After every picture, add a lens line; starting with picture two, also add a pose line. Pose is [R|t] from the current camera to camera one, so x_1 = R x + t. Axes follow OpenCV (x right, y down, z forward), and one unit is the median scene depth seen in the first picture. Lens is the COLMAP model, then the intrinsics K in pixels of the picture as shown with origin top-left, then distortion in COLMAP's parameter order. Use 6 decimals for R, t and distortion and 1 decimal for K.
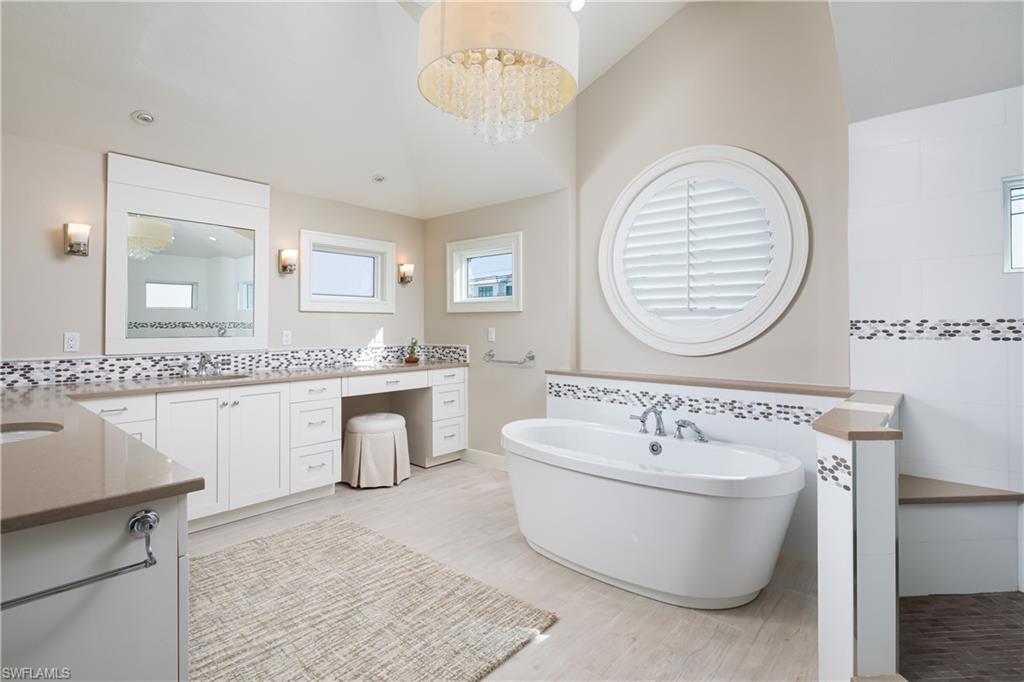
lens RADIAL K [[501.9, 0, 510.9], [0, 501.9, 334.9], [0, 0, 1]] dist [-0.002341, -0.000164]
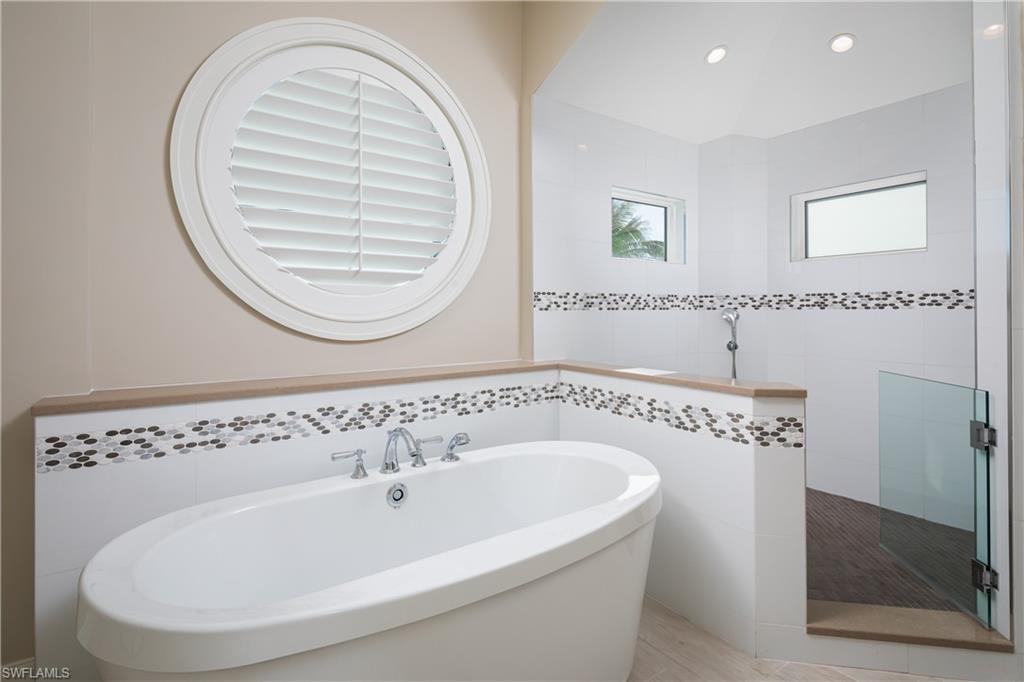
lens RADIAL K [[454.3, 0, 505.9], [0, 454.3, 295.1], [0, 0, 1]] dist [0.002379, -0.000121]
pose [[0.300284, 0.016679, 0.953704, -0.197309], [0.009869, 0.999739, -0.020591, -0.004507], [-0.953799, 0.015595, 0.300041, 0.725140]]
